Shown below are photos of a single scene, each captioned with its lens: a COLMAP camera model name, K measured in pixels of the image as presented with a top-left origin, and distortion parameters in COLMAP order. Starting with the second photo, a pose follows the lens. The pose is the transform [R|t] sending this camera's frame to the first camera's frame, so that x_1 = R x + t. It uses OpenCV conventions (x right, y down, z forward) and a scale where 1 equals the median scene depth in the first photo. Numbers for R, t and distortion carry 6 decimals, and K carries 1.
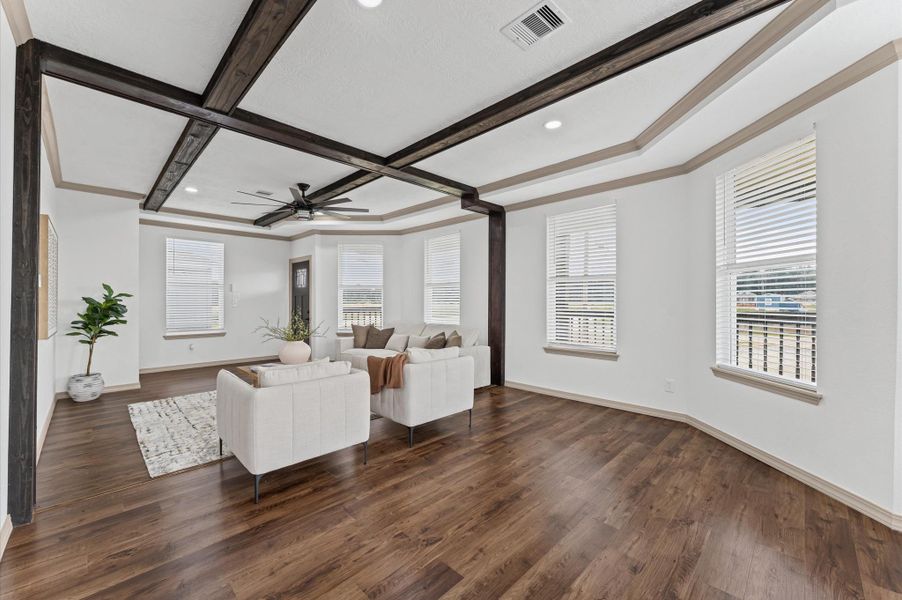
lens RADIAL K [[359.2, 0, 446.9], [0, 359.2, 304.0], [0, 0, 1]] dist [-0.000098, -0.000901]
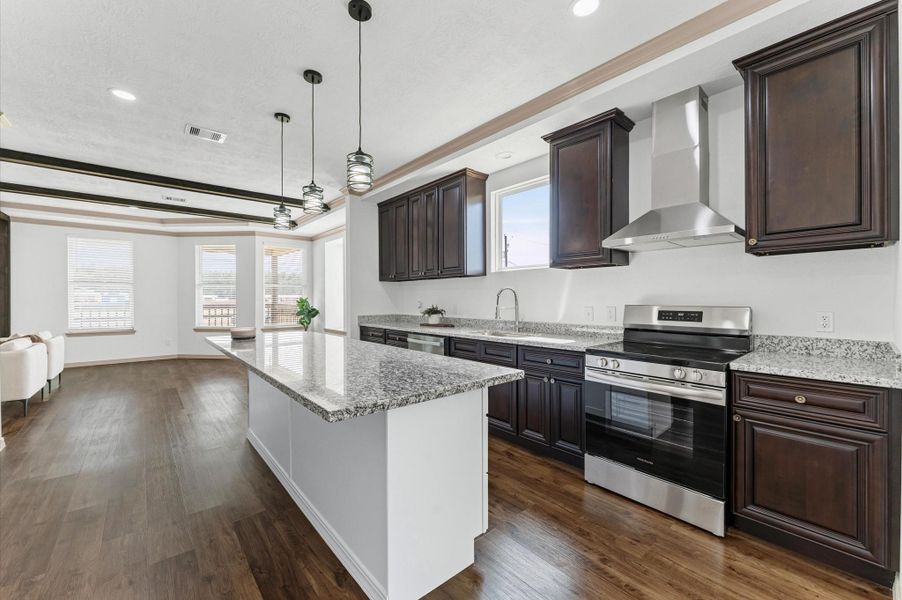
lens RADIAL K [[359.2, 0, 451.1], [0, 359.2, 299.7], [0, 0, 1]] dist [-0.000098, -0.000901]
pose [[0.072754, -0.002642, 0.997346, -0.754244], [0.009650, 0.999952, 0.001945, 0.004376], [-0.997303, 0.009483, 0.072776, -0.418175]]
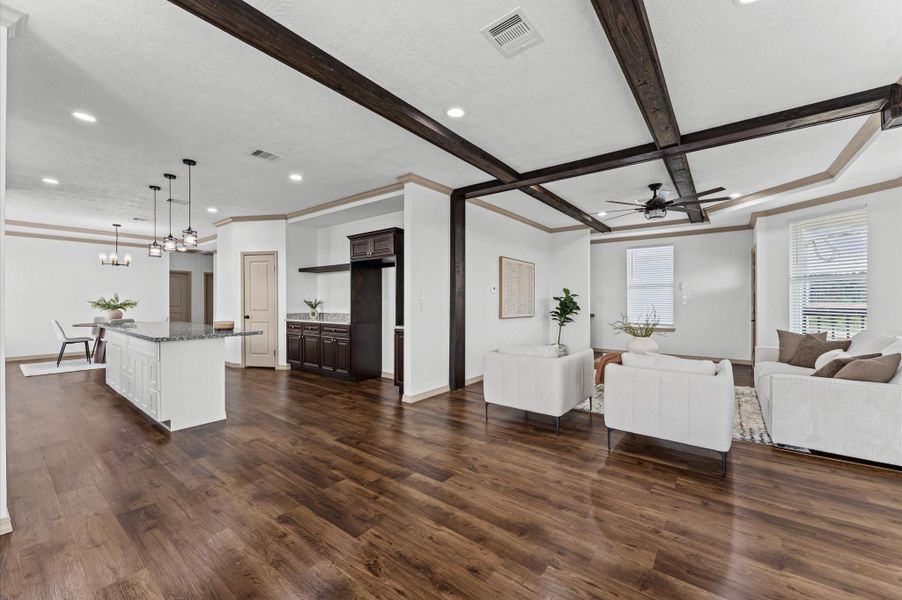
lens RADIAL K [[359.2, 0, 445.6], [0, 359.2, 300.3], [0, 0, 1]] dist [-0.000098, -0.000901]
pose [[0.119398, 0.002923, -0.992842, 0.418999], [-0.008247, 0.999964, 0.001952, -0.001393], [0.992812, 0.007955, 0.119418, 0.224612]]
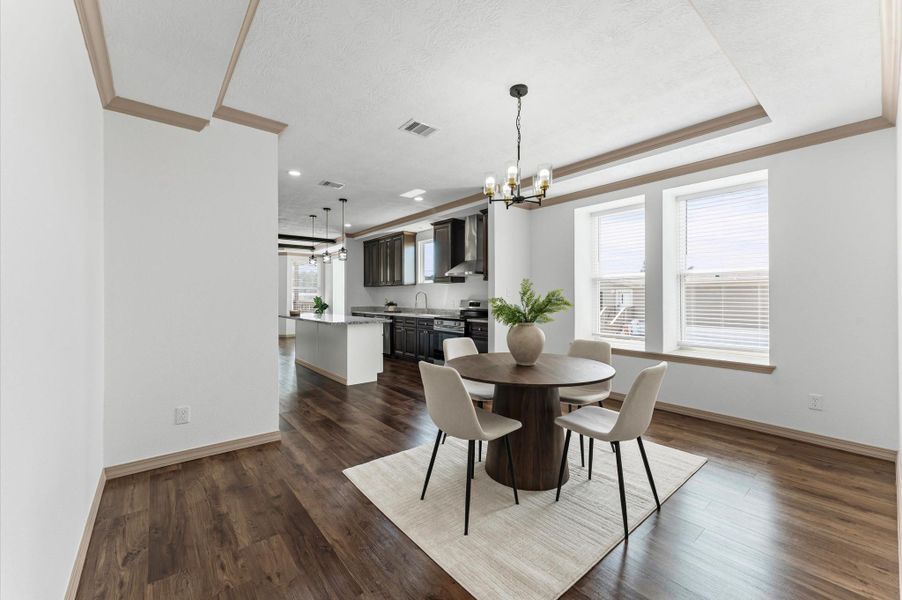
lens RADIAL K [[359.2, 0, 445.1], [0, 359.2, 296.8], [0, 0, 1]] dist [-0.000098, -0.000901]
pose [[0.109866, 0.001138, 0.993946, -1.334544], [0.006386, 0.999978, -0.001851, 0.006061], [-0.993926, 0.006551, 0.109856, -0.677621]]
